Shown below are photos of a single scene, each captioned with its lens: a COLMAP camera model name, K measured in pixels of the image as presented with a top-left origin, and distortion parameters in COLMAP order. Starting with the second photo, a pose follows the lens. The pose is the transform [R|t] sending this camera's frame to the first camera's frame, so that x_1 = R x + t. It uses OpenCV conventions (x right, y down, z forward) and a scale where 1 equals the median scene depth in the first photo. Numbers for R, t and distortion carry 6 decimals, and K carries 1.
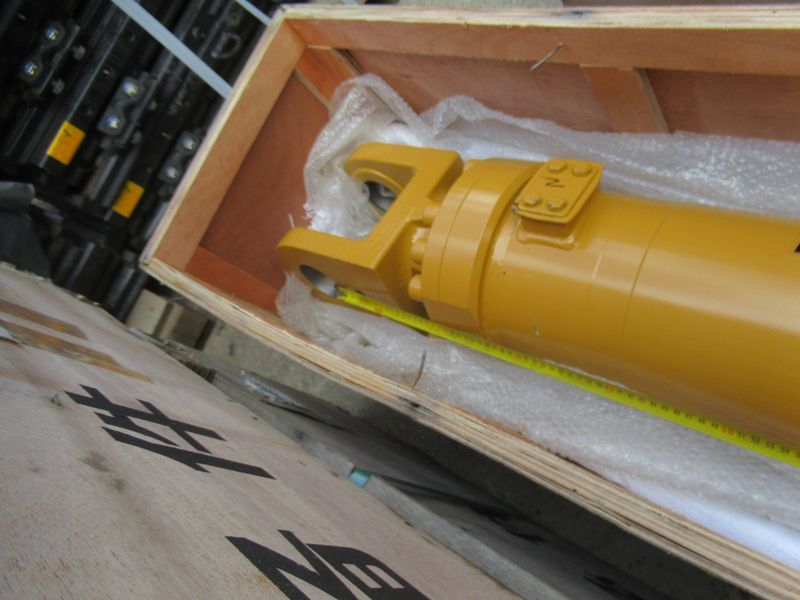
lens RADIAL K [[572.7, 0, 400.0], [0, 572.7, 300.0], [0, 0, 1]] dist [-0.046133, 0.003291]
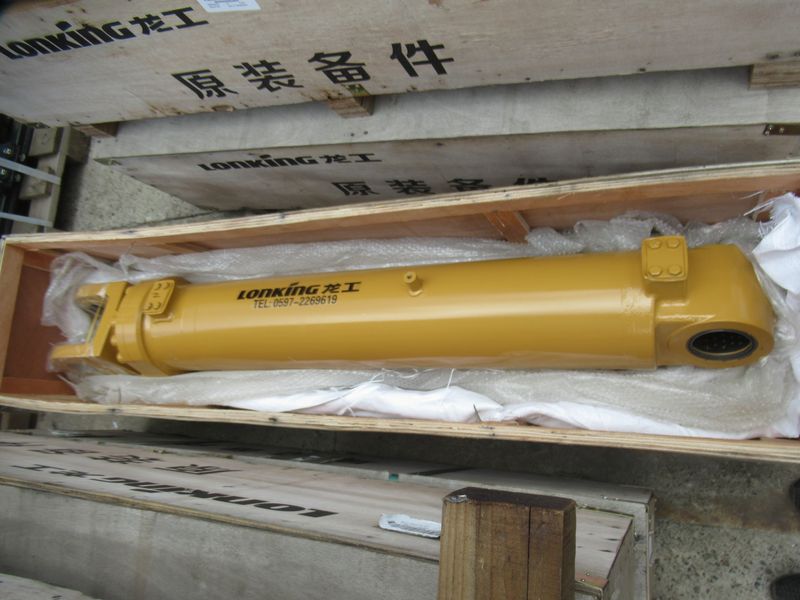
lens RADIAL K [[572.7, 0, 400.0], [0, 572.7, 300.0], [0, 0, 1]] dist [-0.046133, 0.003291]
pose [[0.906019, -0.346417, 0.243156, 0.453870], [0.345375, 0.937219, 0.048333, 0.028281], [-0.244634, 0.040190, 0.968782, -1.076035]]
